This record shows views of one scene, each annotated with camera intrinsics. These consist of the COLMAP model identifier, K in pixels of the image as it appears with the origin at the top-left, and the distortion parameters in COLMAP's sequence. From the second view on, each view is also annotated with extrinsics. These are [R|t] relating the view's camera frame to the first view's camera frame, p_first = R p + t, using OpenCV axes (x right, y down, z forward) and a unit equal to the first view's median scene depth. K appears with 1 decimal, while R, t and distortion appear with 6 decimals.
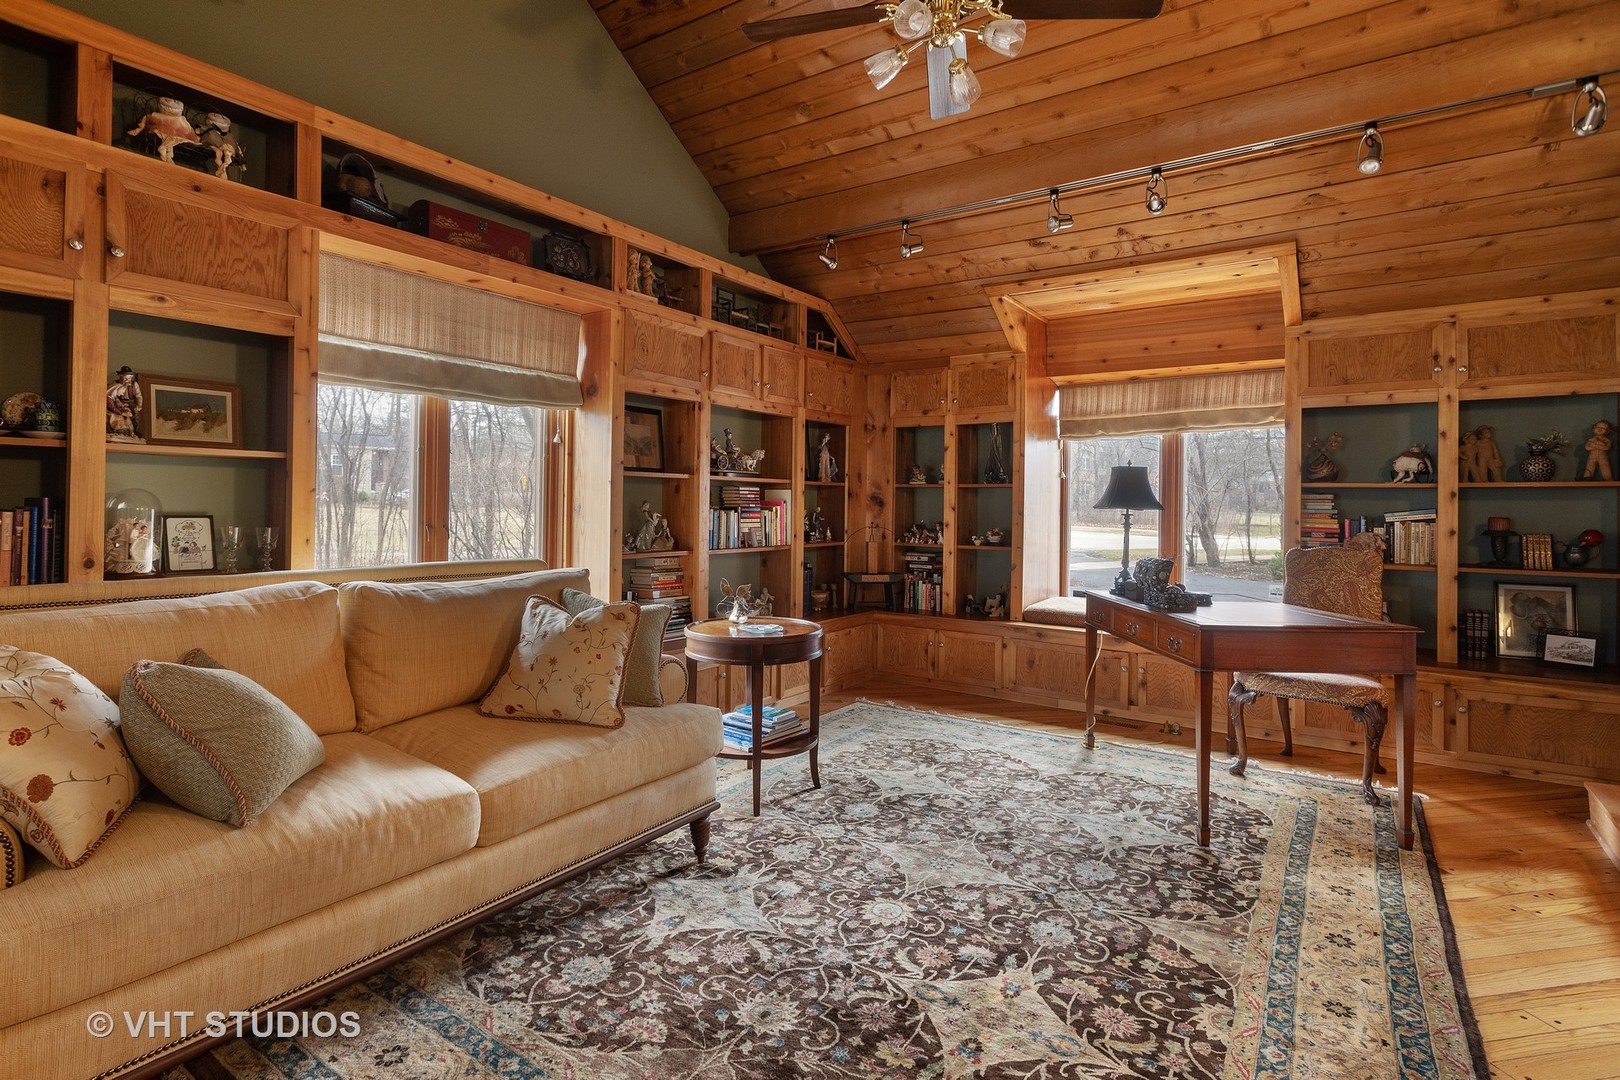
lens RADIAL K [[815.2, 0, 798.6], [0, 815.2, 501.3], [0, 0, 1]] dist [-0.000688, -0.000147]
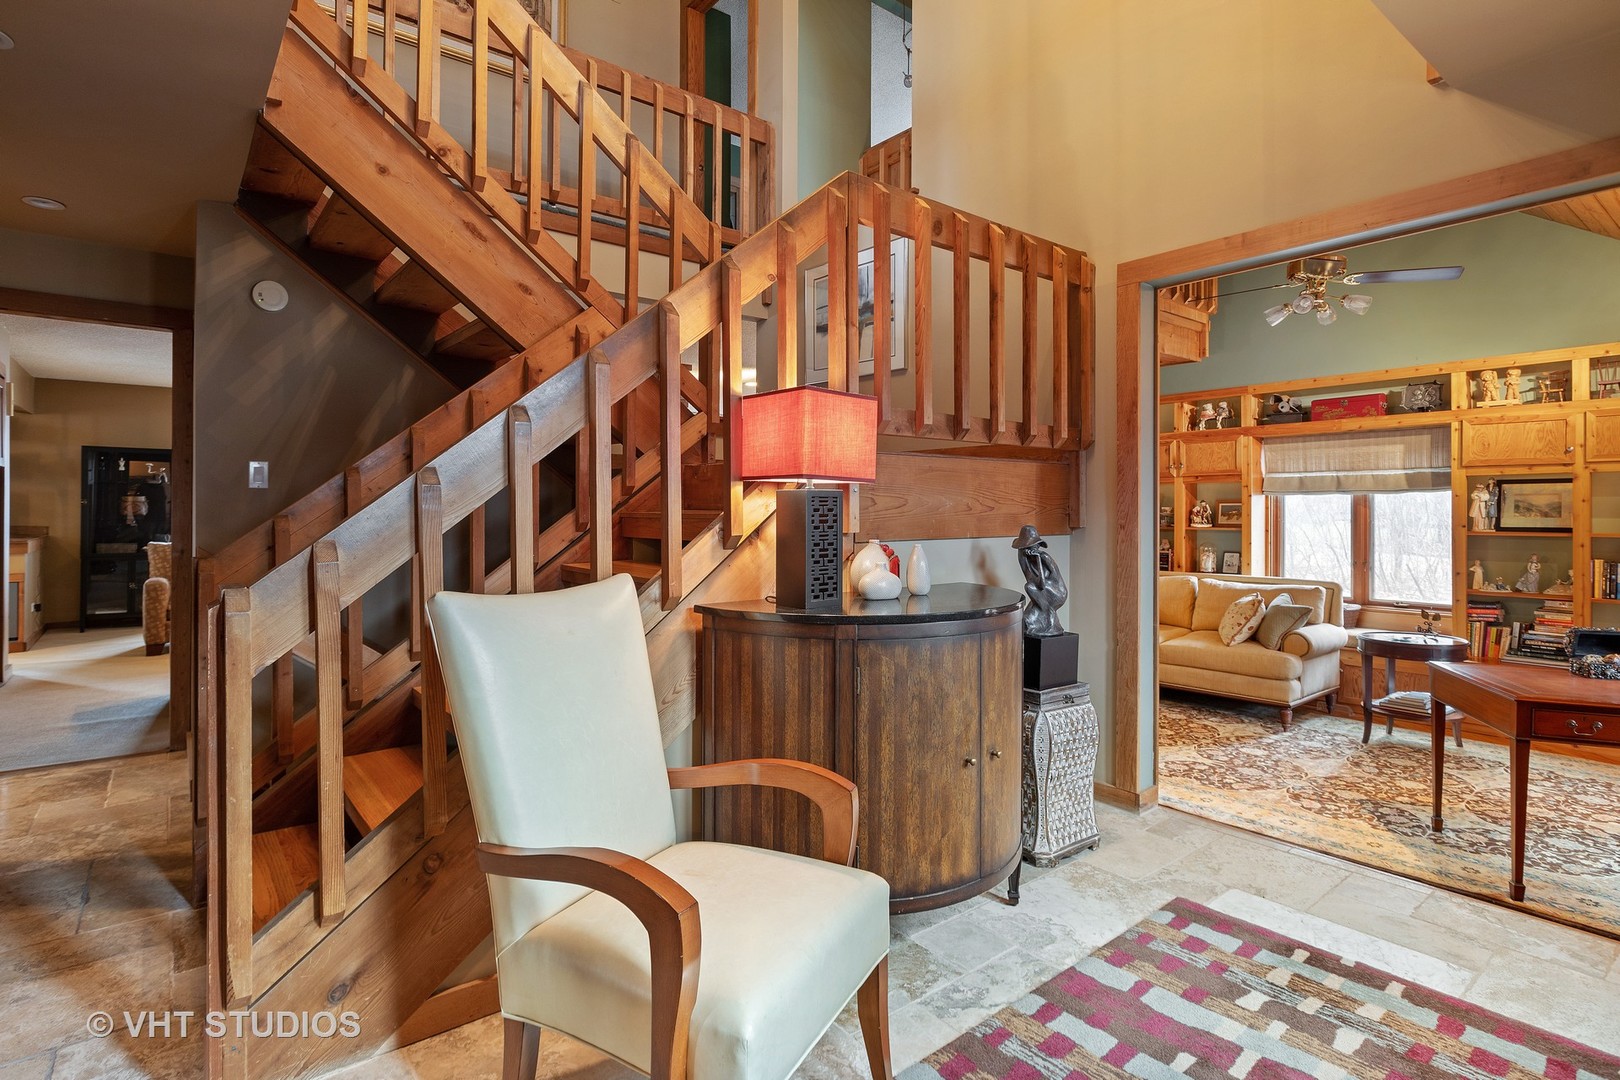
lens RADIAL K [[815.2, 0, 801.1], [0, 815.2, 514.6], [0, 0, 1]] dist [-0.000688, -0.000147]
pose [[-0.278332, -0.008958, -0.960443, 1.997080], [0.001260, 0.999952, -0.009691, -0.076680], [0.960484, -0.003908, -0.278307, 0.371557]]
